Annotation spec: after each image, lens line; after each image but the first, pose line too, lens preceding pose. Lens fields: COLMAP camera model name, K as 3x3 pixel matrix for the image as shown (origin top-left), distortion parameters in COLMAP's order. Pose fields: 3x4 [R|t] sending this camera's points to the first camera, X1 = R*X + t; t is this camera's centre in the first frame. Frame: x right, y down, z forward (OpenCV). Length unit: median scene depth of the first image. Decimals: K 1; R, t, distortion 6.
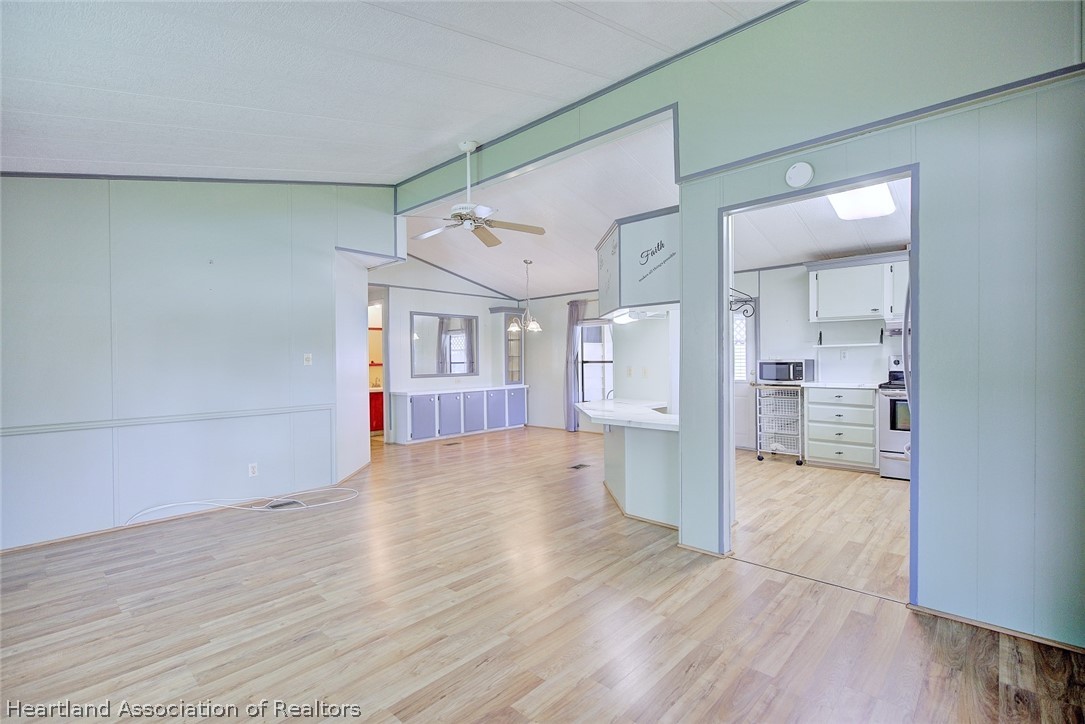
lens RADIAL K [[499.3, 0, 533.3], [0, 499.3, 360.8], [0, 0, 1]] dist [-0.008074, 0.000757]
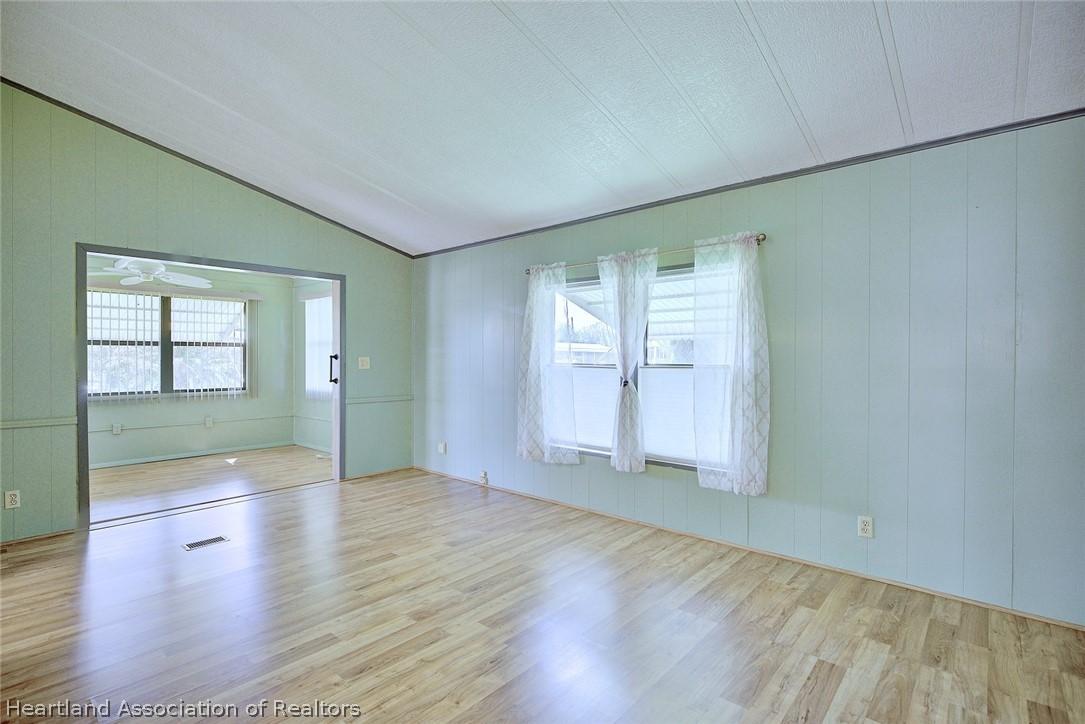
lens RADIAL K [[513.1, 0, 536.2], [0, 513.1, 360.7], [0, 0, 1]] dist [-0.002282, -0.001019]
pose [[-0.999485, 0.010559, -0.030300, -0.234087], [0.010307, 0.999911, 0.008435, -0.000930], [0.030387, 0.008118, -0.999505, 0.909329]]
